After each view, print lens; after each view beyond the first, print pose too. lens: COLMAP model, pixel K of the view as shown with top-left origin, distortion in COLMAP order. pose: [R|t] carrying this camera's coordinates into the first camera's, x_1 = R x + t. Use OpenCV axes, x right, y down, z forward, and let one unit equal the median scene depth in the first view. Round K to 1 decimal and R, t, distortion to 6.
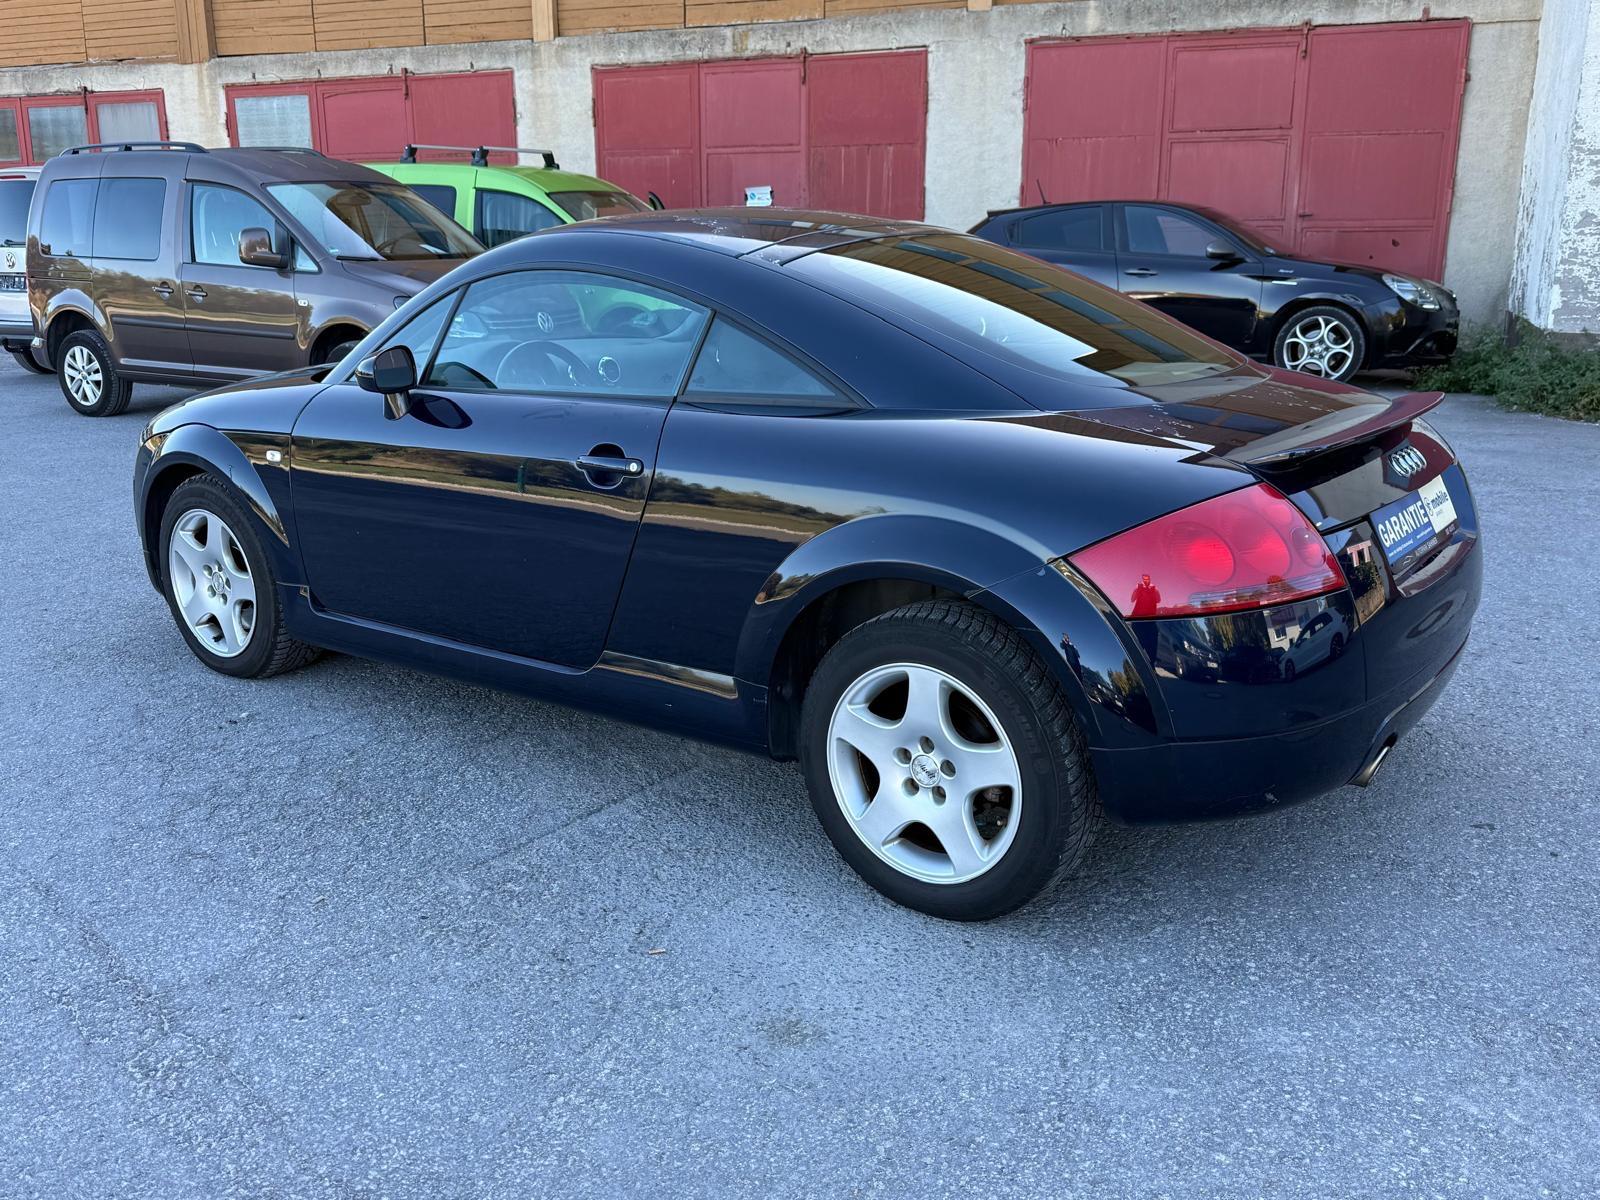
lens RADIAL K [[1288.9, 0, 800.0], [0, 1288.9, 600.0], [0, 0, 1]] dist [0.191741, -0.373506]
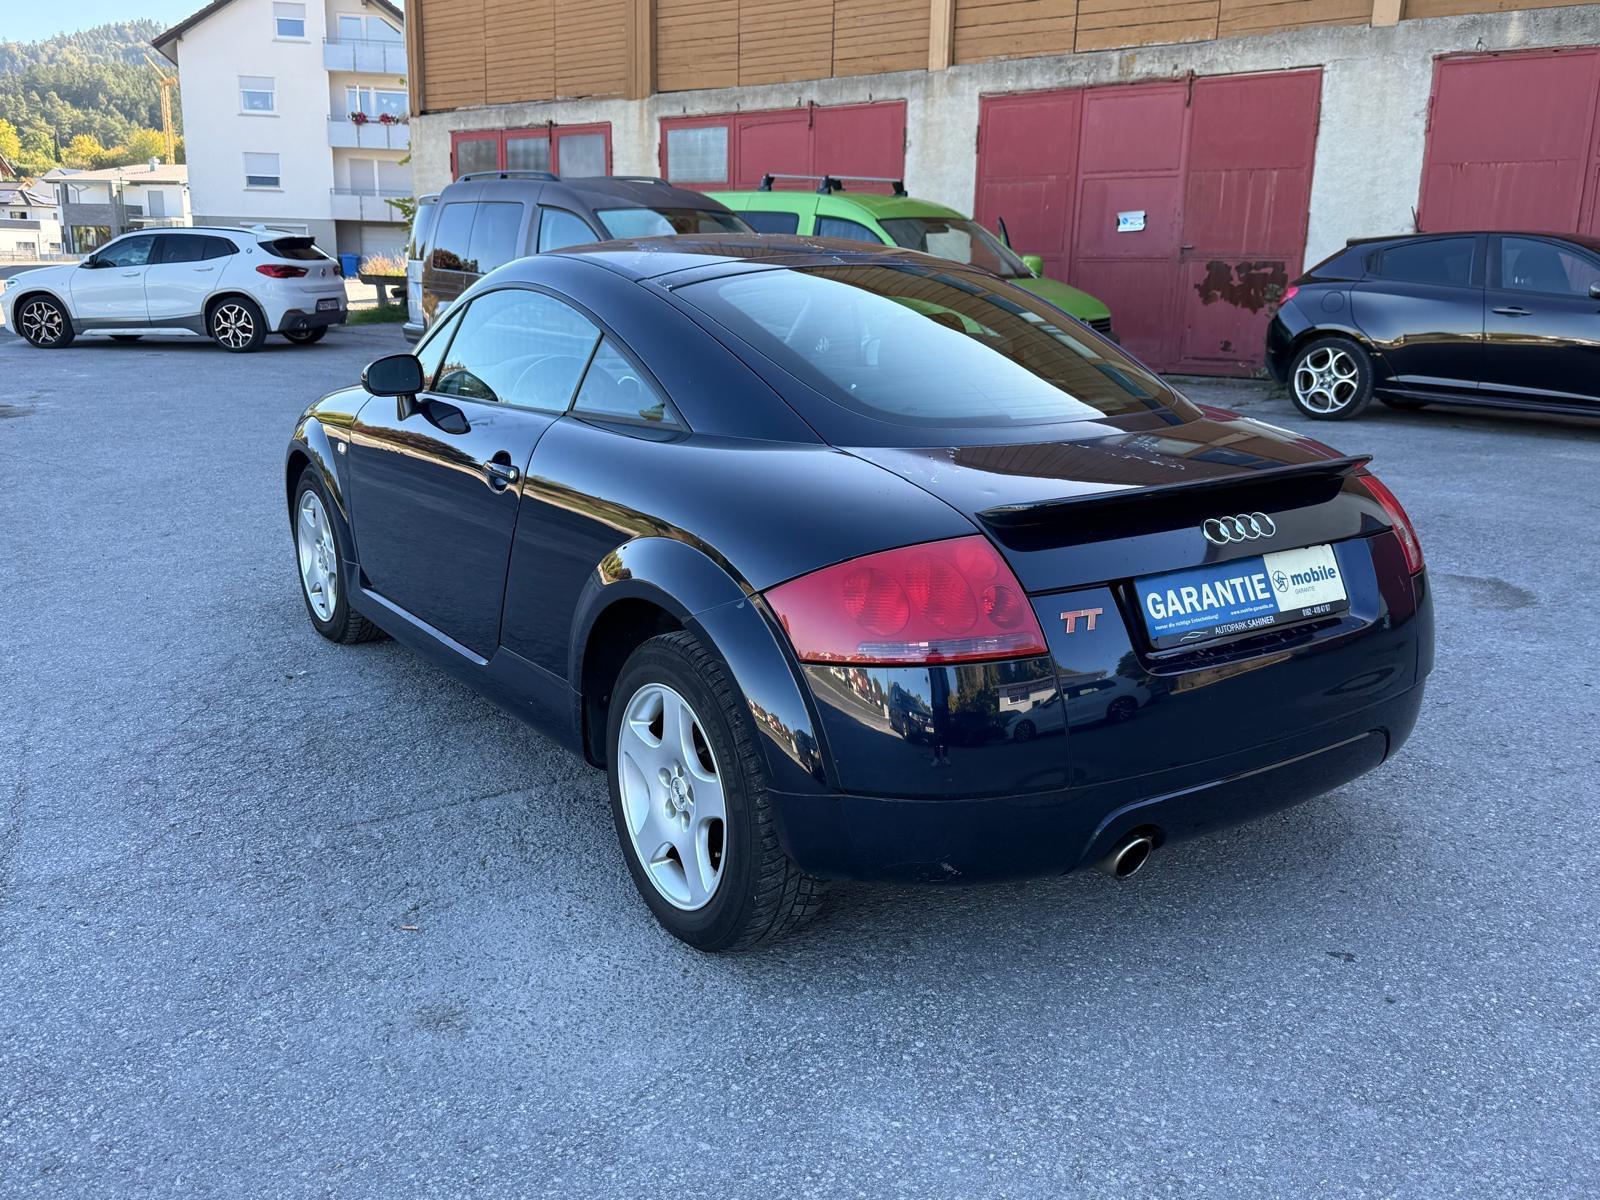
lens RADIAL K [[1288.9, 0, 800.0], [0, 1288.9, 600.0], [0, 0, 1]] dist [0.191741, -0.373506]
pose [[0.946472, 0.096988, -0.307871, 0.448239], [-0.101301, 0.994854, 0.001982, -0.027698], [0.306479, 0.029312, 0.951426, 0.062484]]
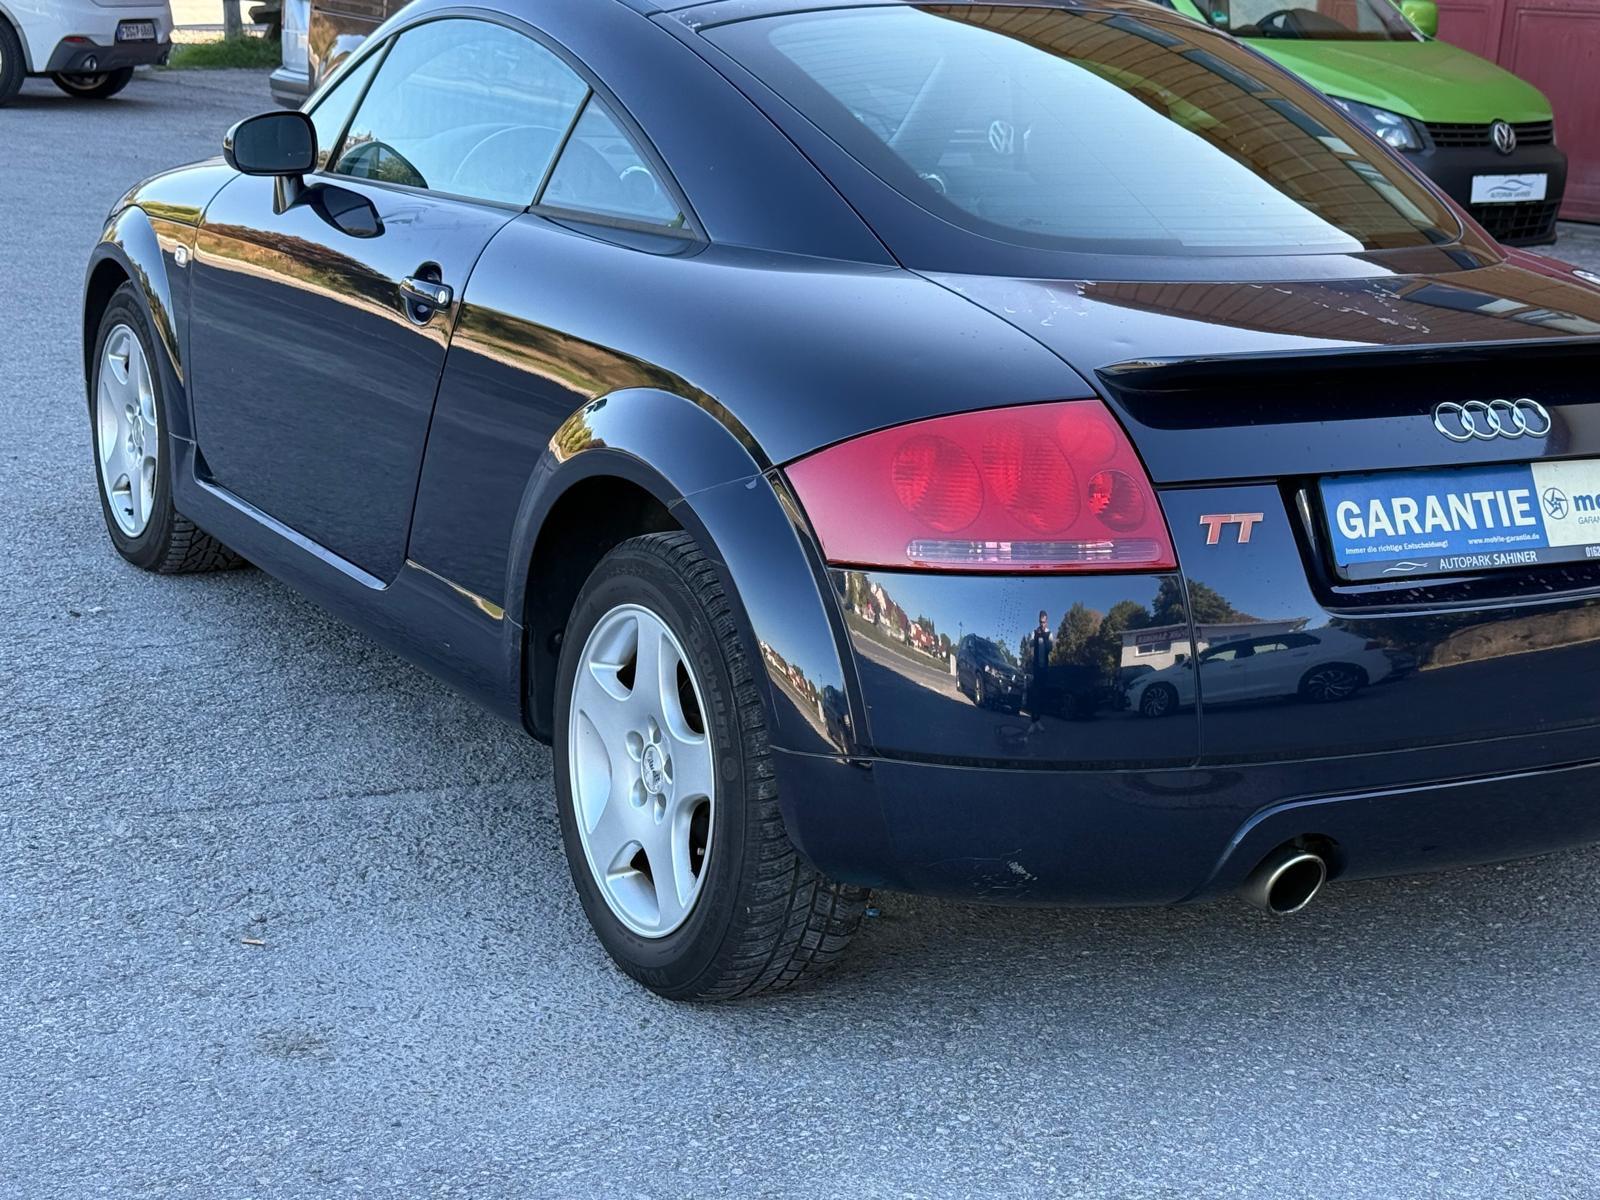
lens RADIAL K [[2490.3, 0, 821.7], [0, 2490.3, 590.2], [0, 0, 1]] dist [0.182184, -0.211108]
pose [[0.917504, 0.149280, -0.368649, 0.605262], [-0.163654, 0.986487, -0.007840, 0.031837], [0.362496, 0.067525, 0.929536, -0.184043]]
